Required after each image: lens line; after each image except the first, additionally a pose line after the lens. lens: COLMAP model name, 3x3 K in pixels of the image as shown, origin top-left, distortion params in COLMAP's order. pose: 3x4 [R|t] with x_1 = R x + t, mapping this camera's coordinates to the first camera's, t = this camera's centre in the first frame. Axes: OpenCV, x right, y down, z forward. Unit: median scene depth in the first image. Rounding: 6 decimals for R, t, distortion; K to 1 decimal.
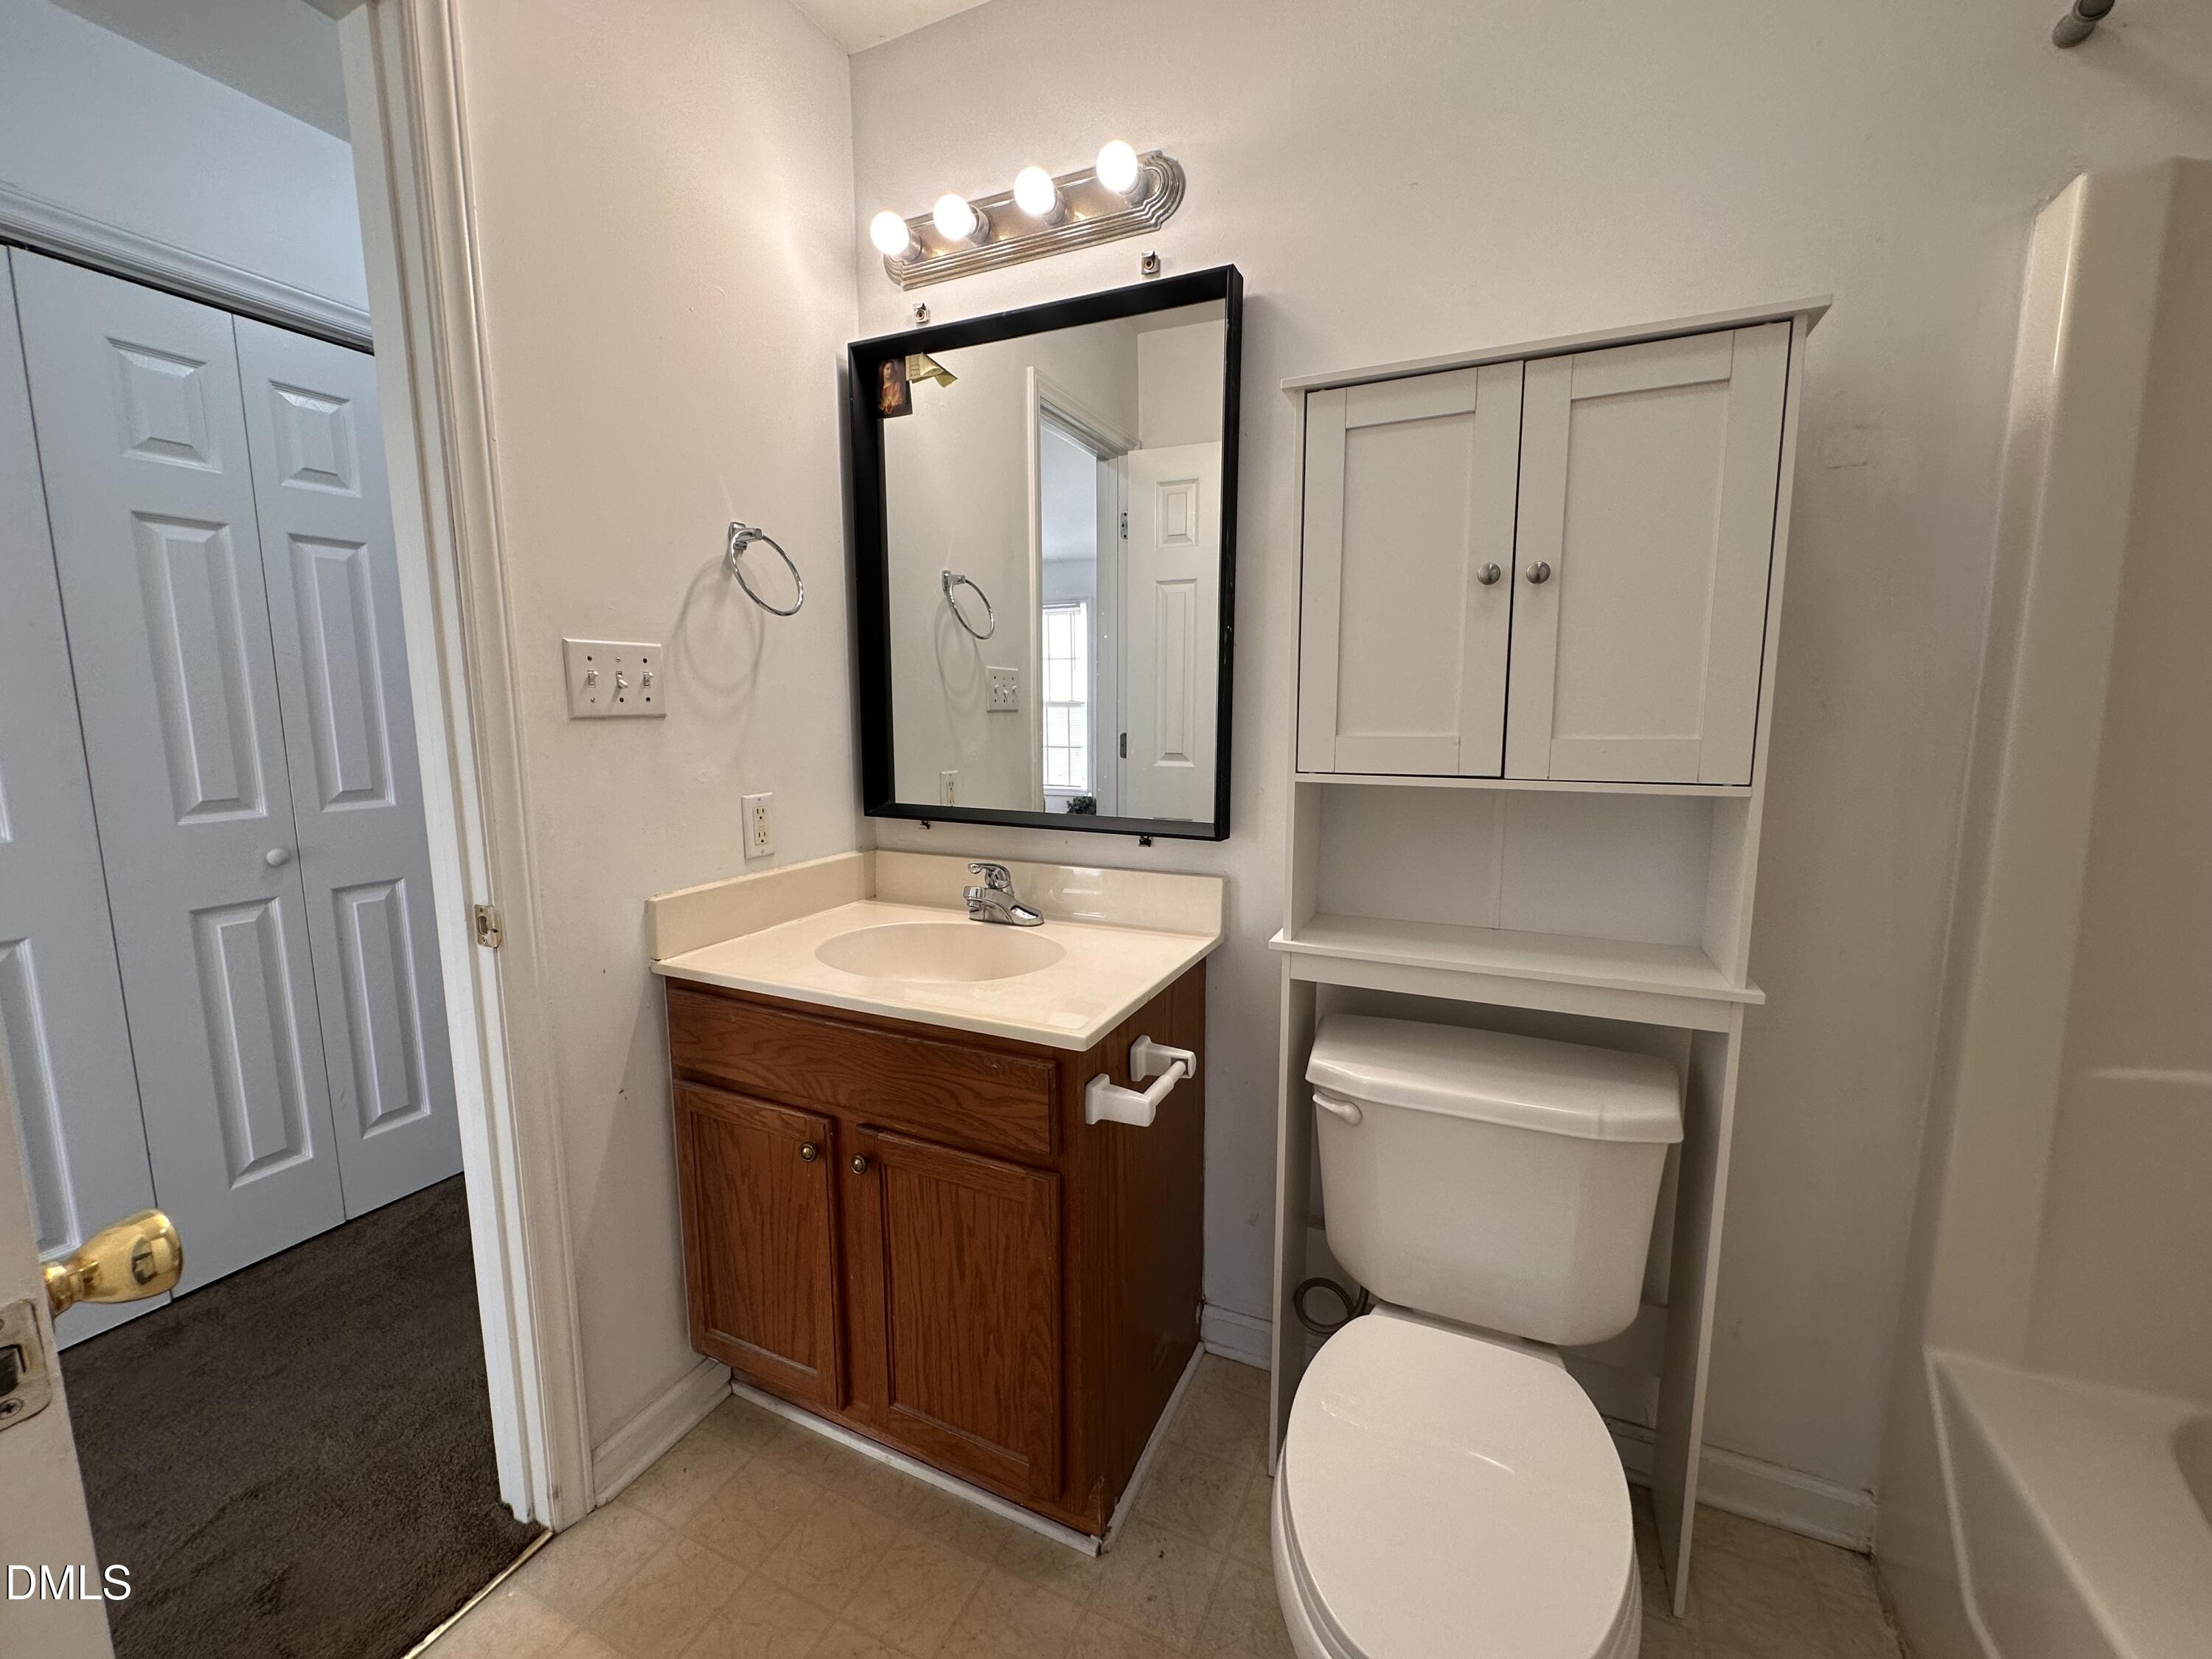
lens RADIAL K [[877.5, 0, 1106.0], [0, 877.5, 829.5], [0, 0, 1]] dist [-0.000181, -0.000025]
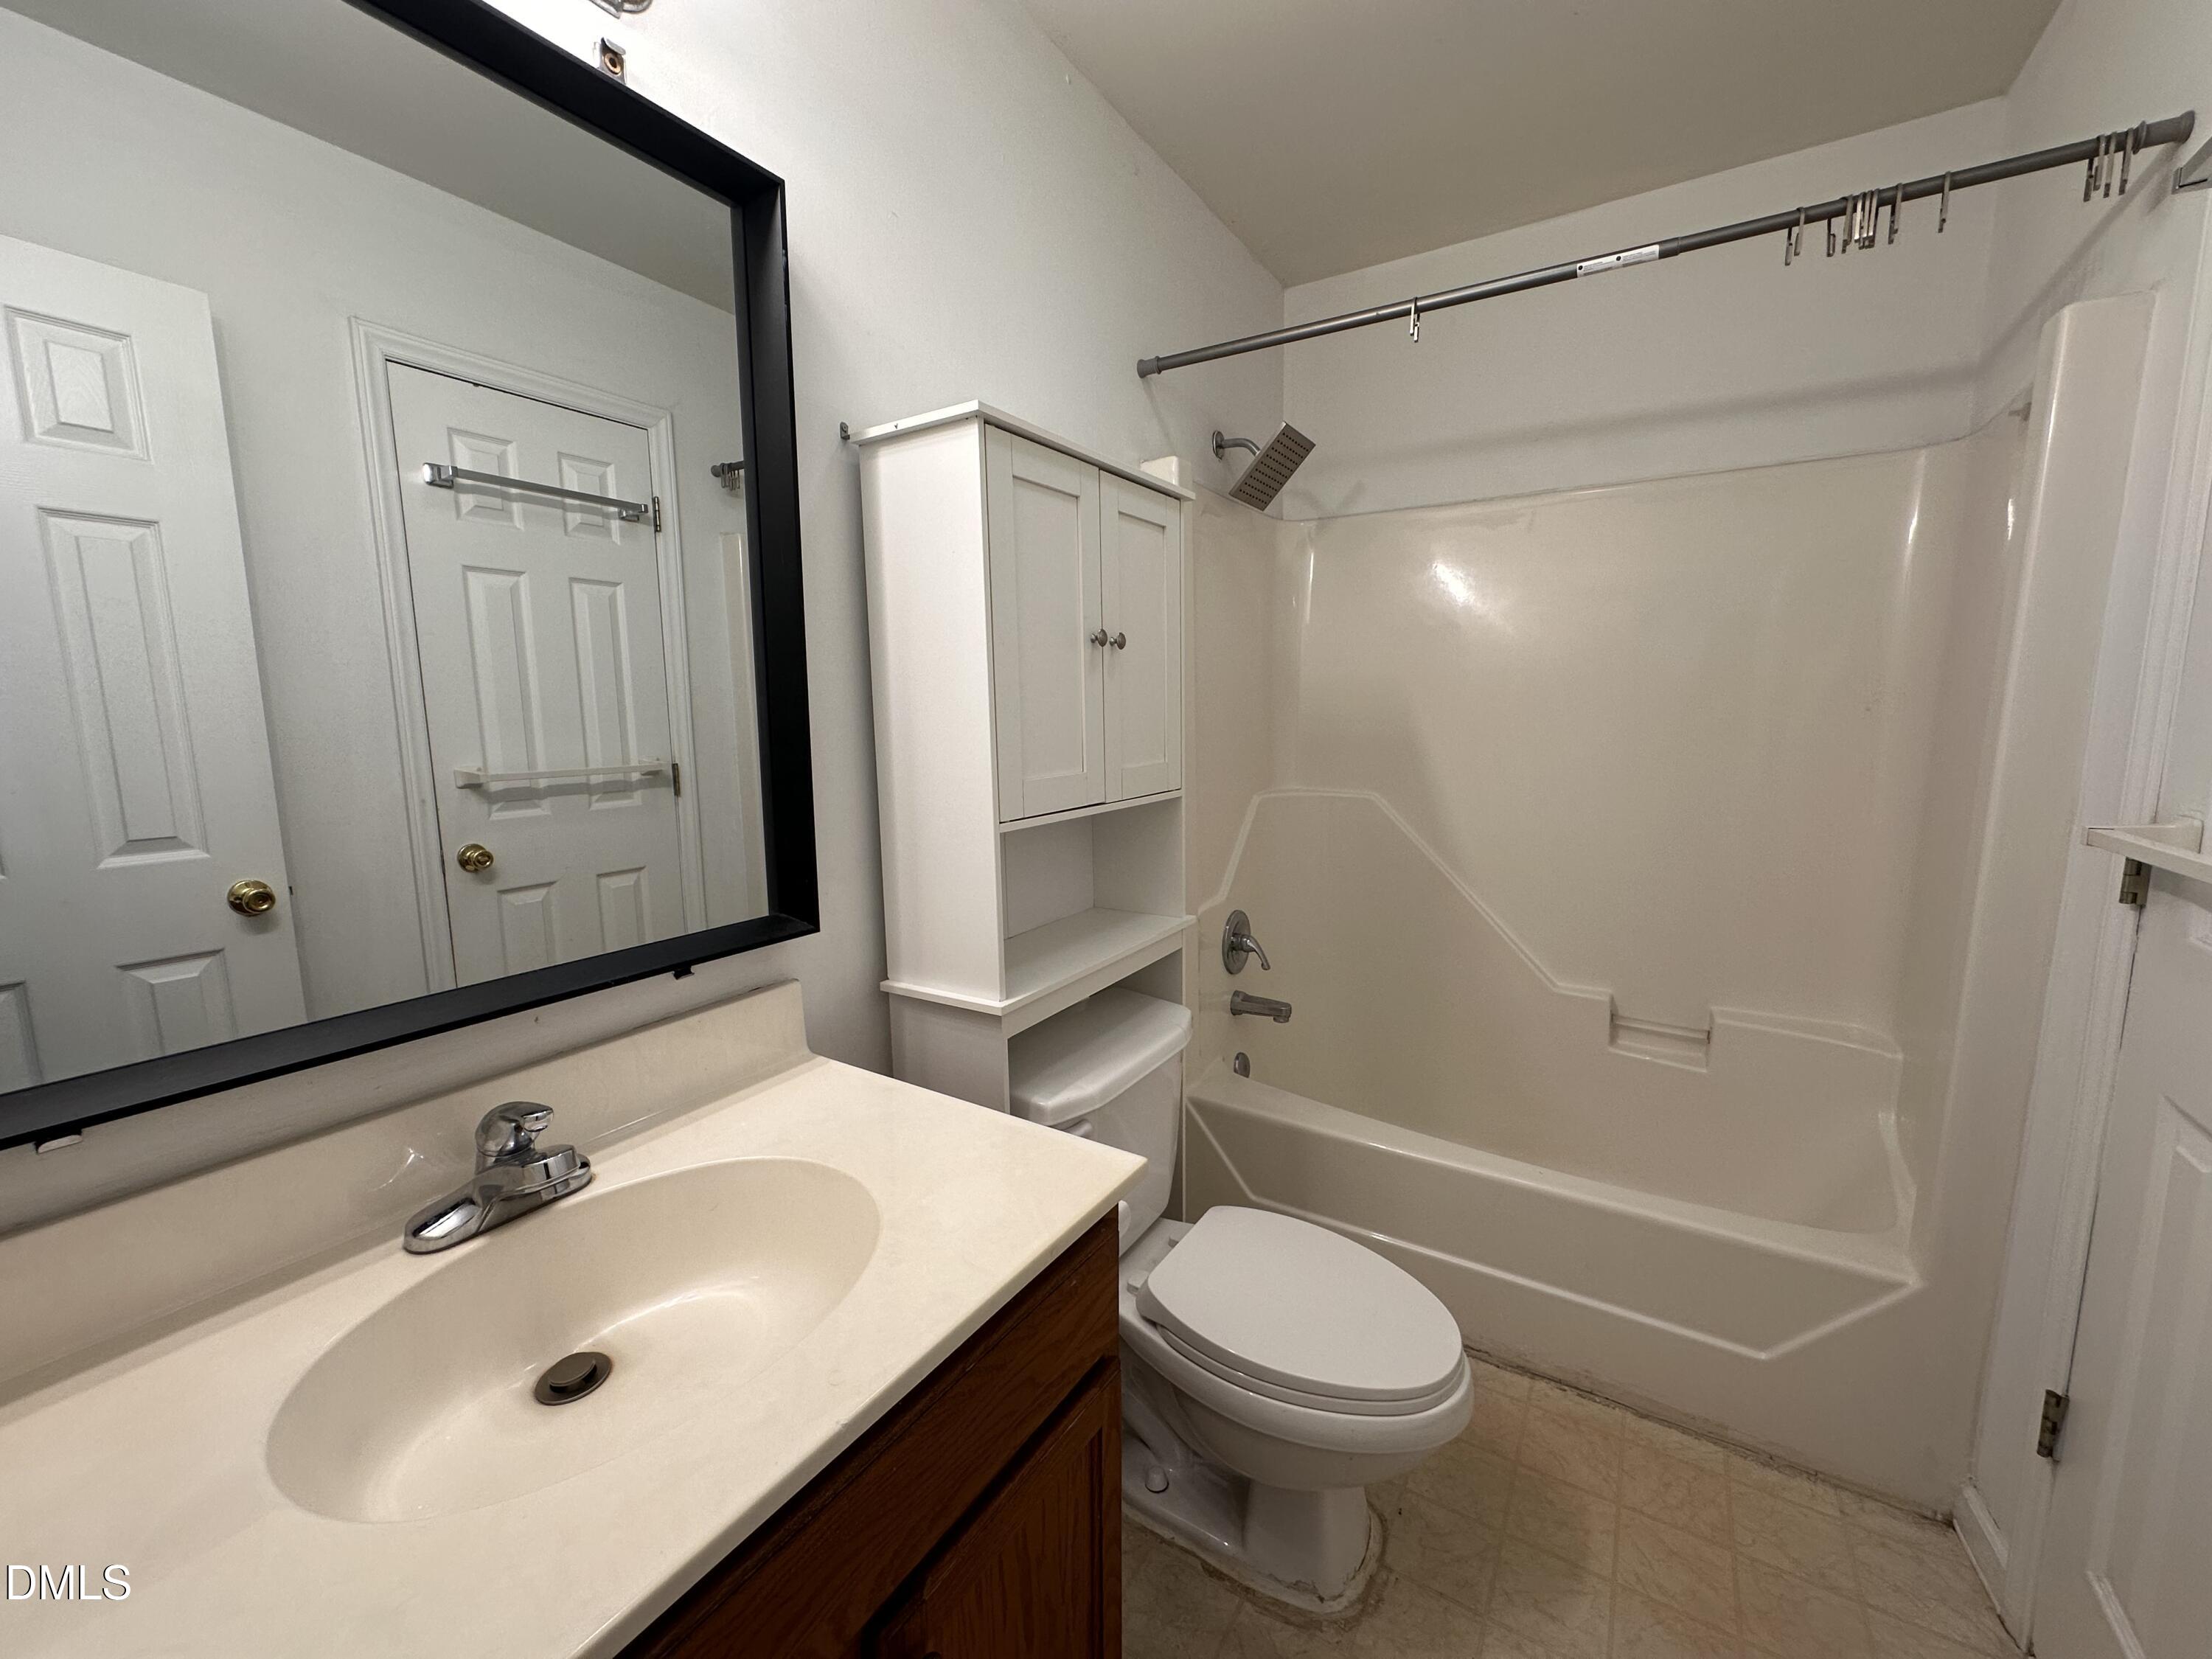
lens RADIAL K [[892.2, 0, 1109.0], [0, 892.2, 809.5], [0, 0, 1]] dist [-0.000823, -0.000105]
pose [[0.129928, -0.143734, 0.981050, -0.697870], [0.132667, 0.983060, 0.126459, -0.186043], [-0.982608, 0.113722, 0.146796, 0.731576]]
